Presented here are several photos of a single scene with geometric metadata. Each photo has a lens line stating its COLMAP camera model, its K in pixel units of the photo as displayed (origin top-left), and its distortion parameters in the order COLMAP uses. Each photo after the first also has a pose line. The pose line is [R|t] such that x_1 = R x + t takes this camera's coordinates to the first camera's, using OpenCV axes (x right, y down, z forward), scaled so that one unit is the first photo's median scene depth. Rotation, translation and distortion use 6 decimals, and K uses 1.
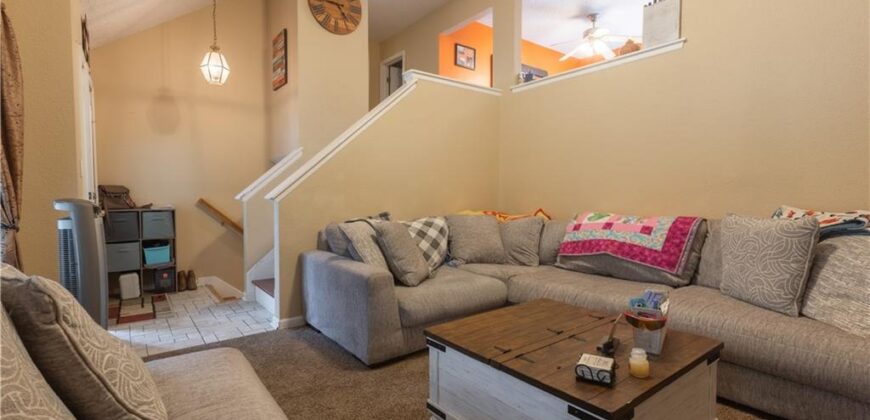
lens RADIAL K [[404.4, 0, 433.3], [0, 404.4, 208.2], [0, 0, 1]] dist [-0.002661, 0.000887]
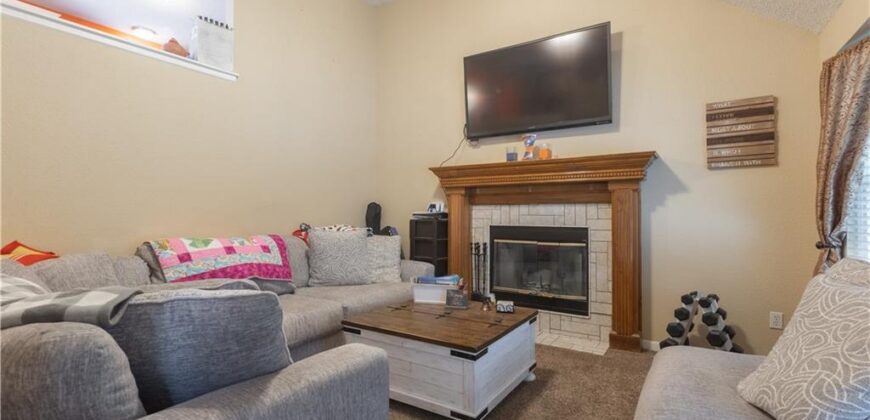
lens RADIAL K [[404.4, 0, 432.7], [0, 404.4, 211.7], [0, 0, 1]] dist [-0.002661, 0.000887]
pose [[-0.322311, 0.007085, 0.946607, -0.640056], [0.027254, 0.999627, 0.001798, -0.034902], [-0.946241, 0.026379, -0.322384, 0.942919]]
